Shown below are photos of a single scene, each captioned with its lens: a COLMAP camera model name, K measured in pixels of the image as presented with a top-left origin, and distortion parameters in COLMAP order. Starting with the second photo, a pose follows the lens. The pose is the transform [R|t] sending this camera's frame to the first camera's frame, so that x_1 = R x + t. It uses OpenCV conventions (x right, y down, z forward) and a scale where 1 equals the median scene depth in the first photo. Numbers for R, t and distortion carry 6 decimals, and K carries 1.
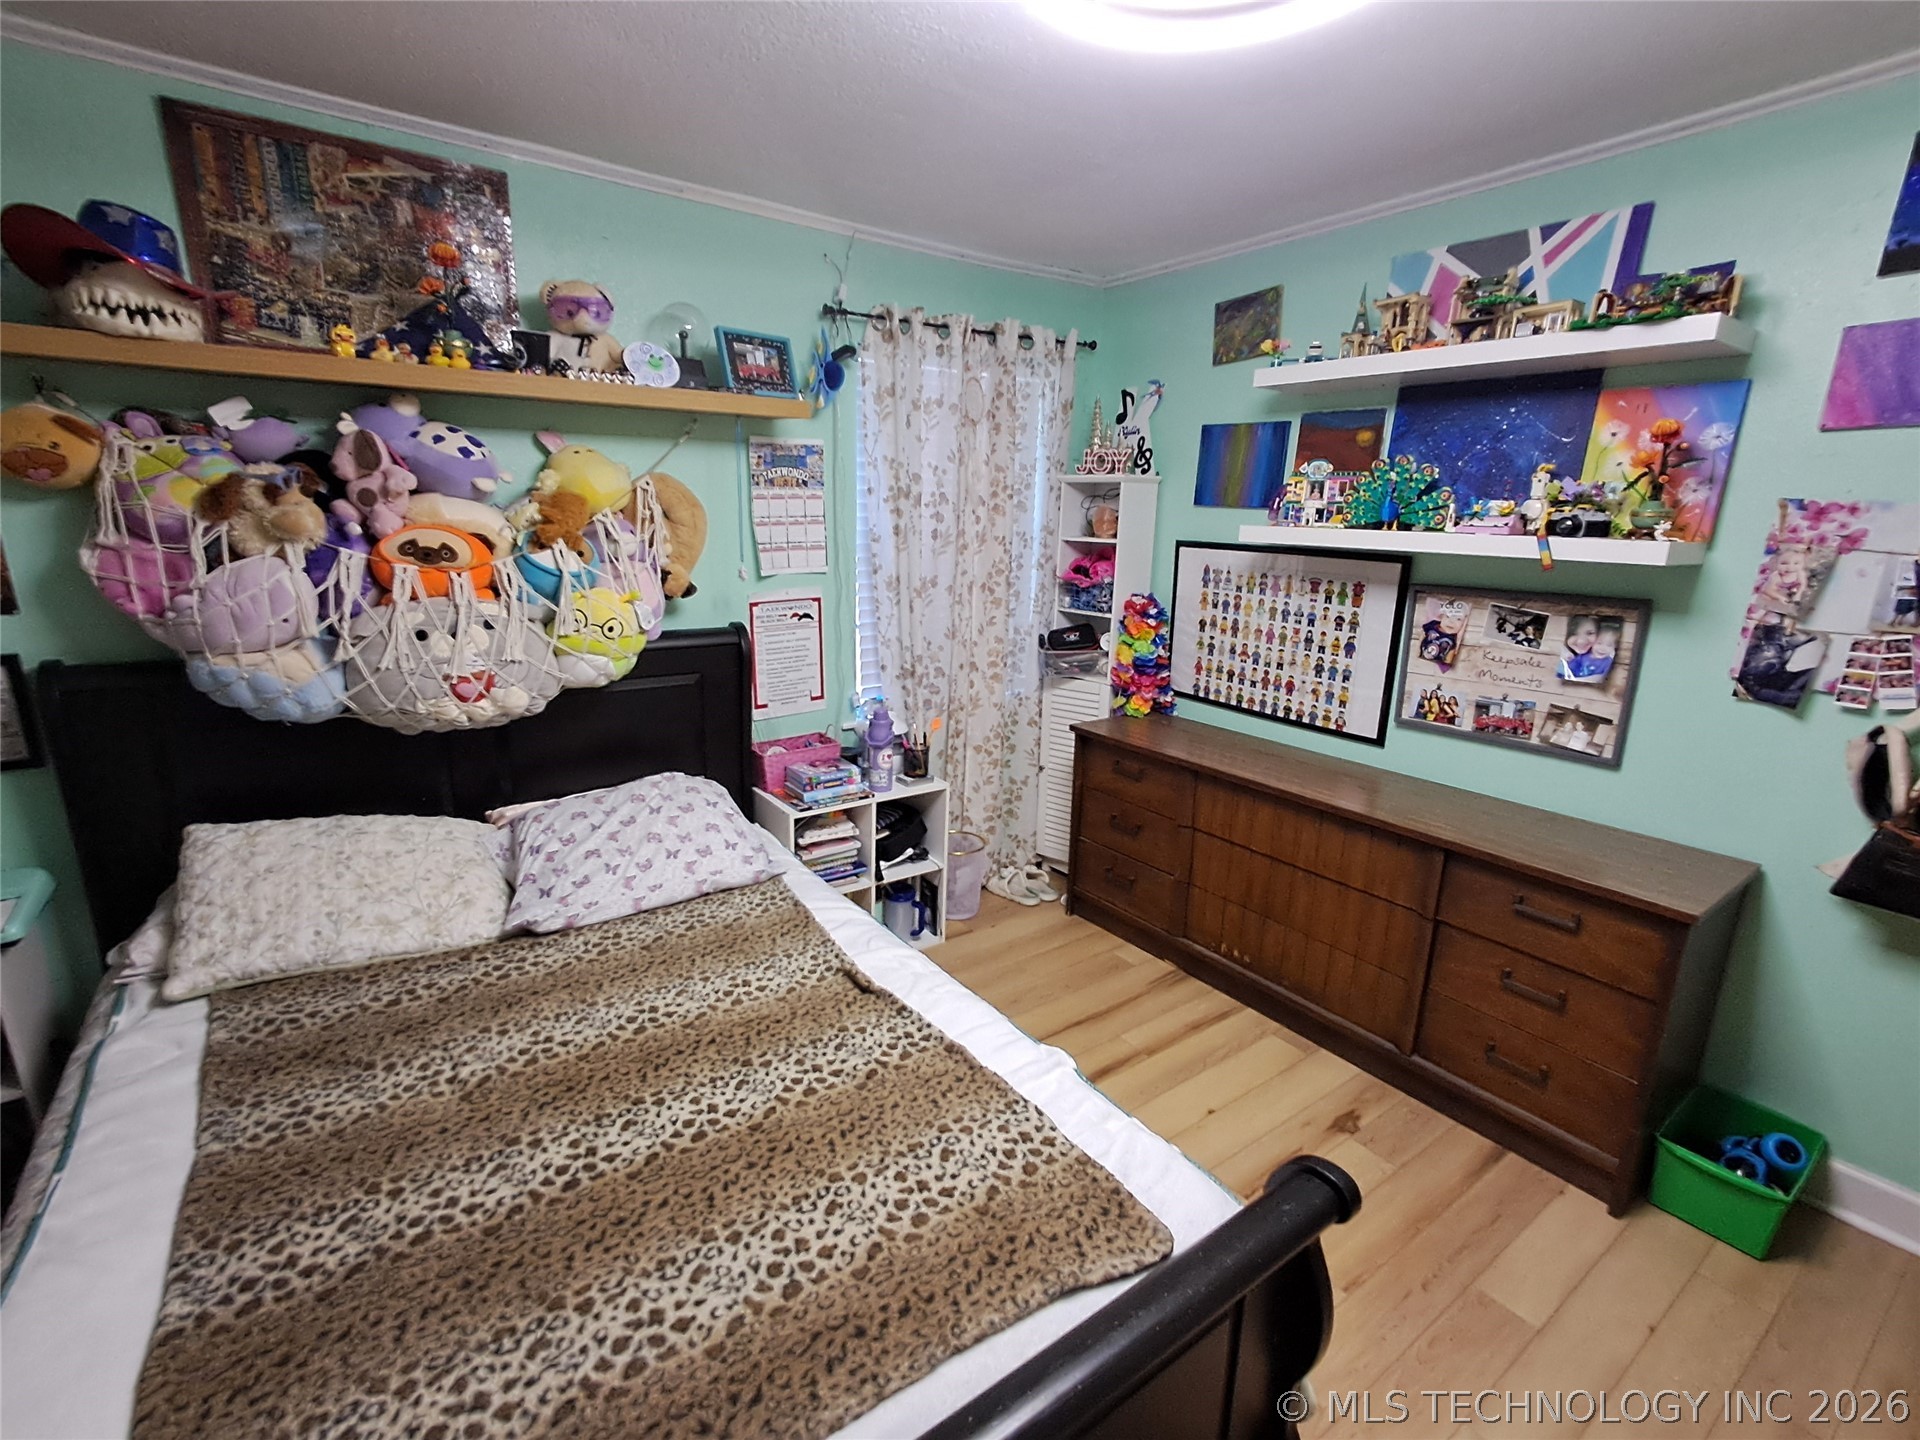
lens RADIAL K [[866.3, 0, 954.3], [0, 866.3, 719.5], [0, 0, 1]] dist [0.001258, 0.005248]
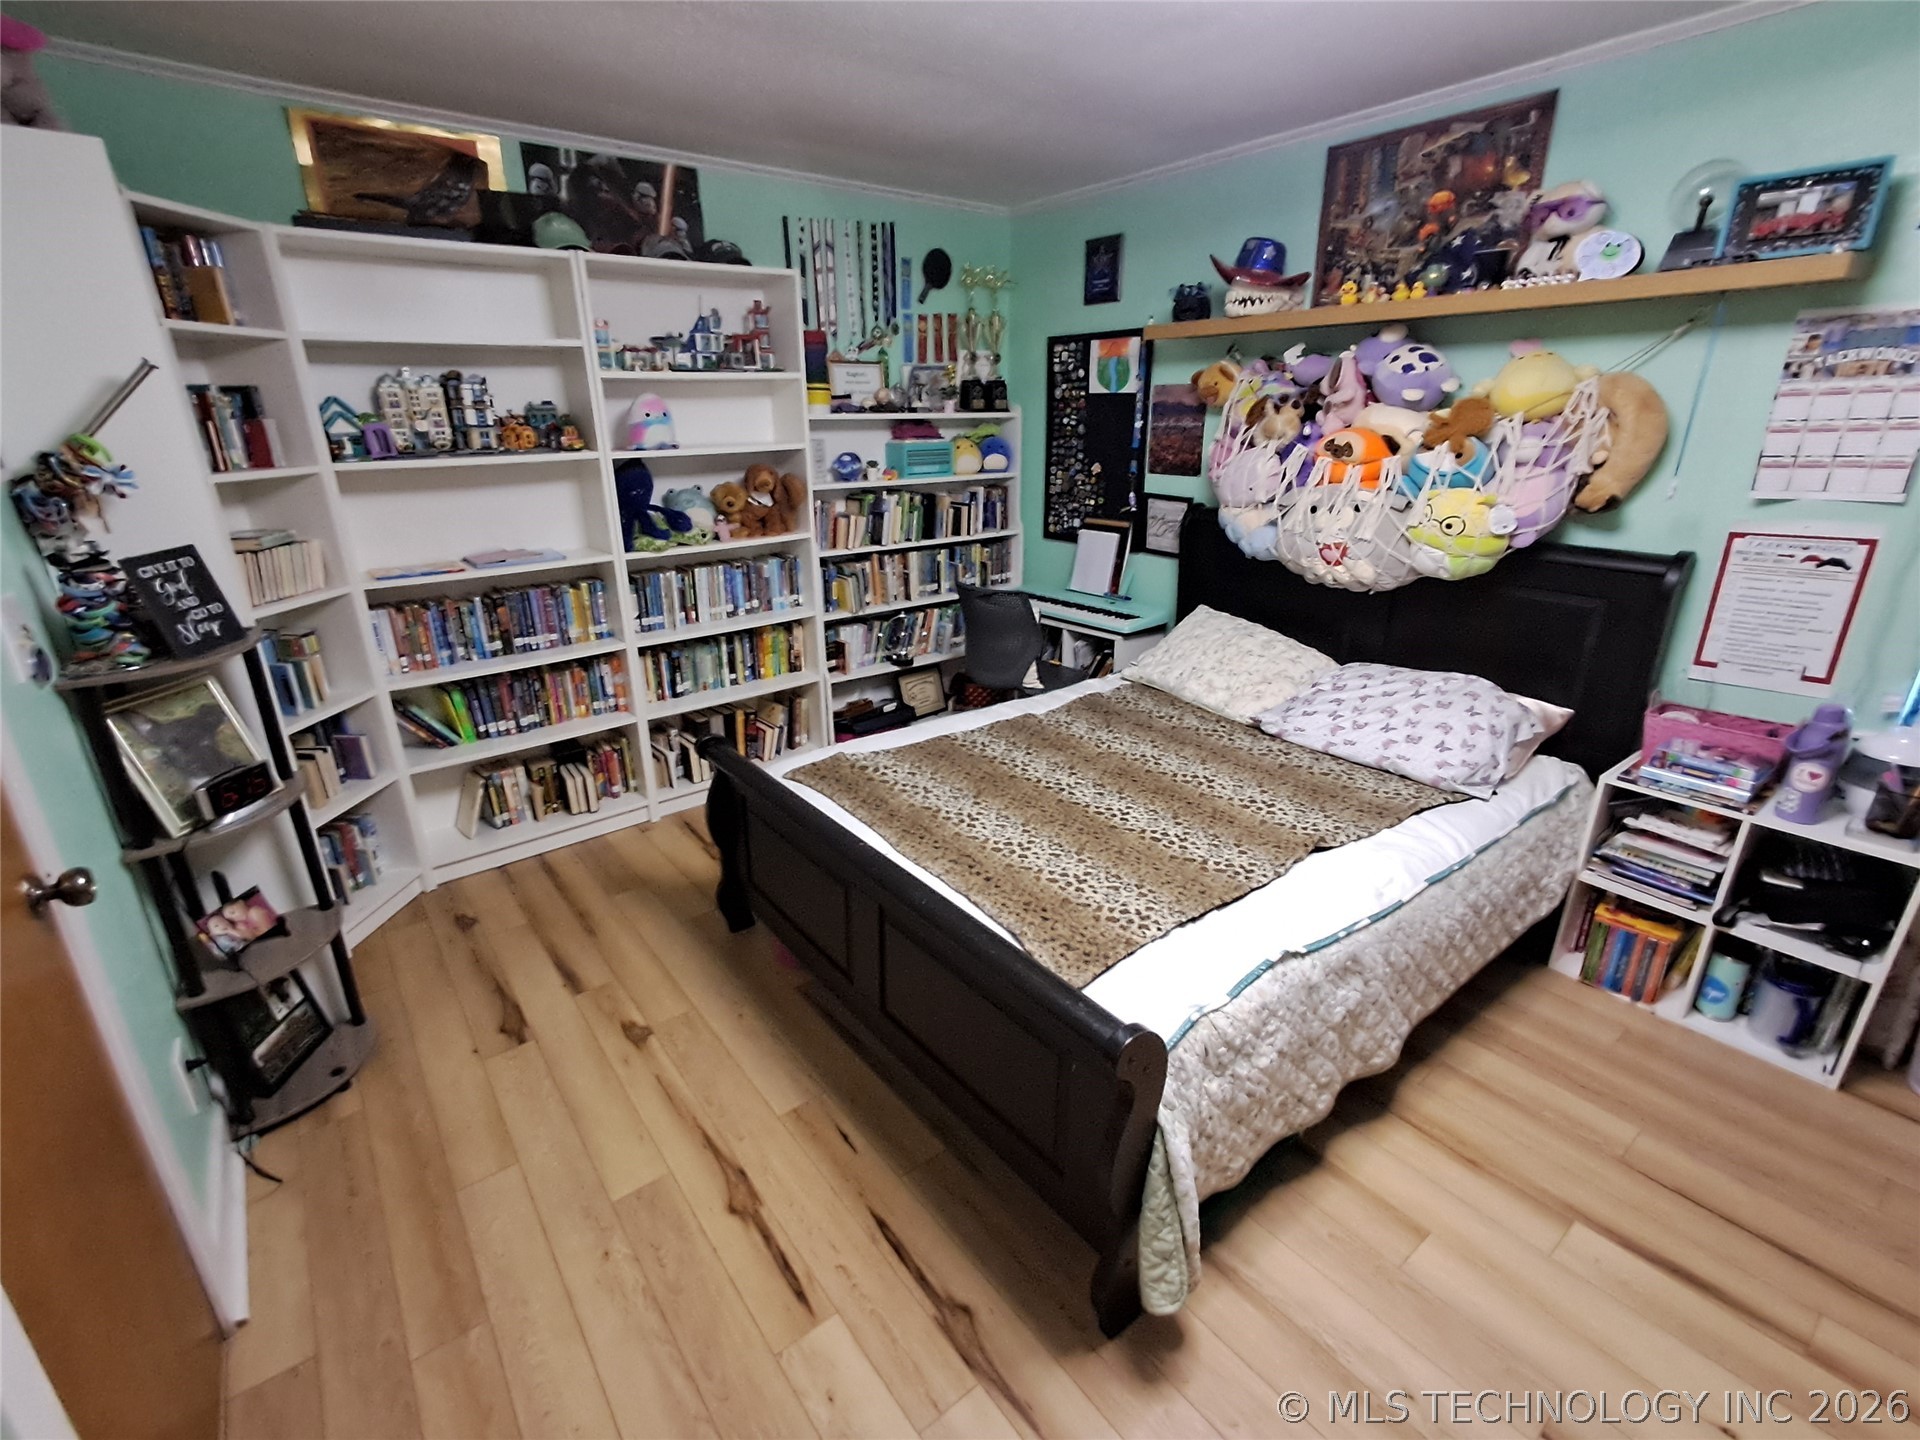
lens RADIAL K [[866.3, 0, 953.1], [0, 866.3, 728.2], [0, 0, 1]] dist [0.001258, 0.005248]
pose [[0.042022, 0.322411, -0.945667, 0.748929], [-0.236234, 0.922871, 0.304142, -0.056779], [0.970787, 0.210618, 0.114946, 0.335365]]
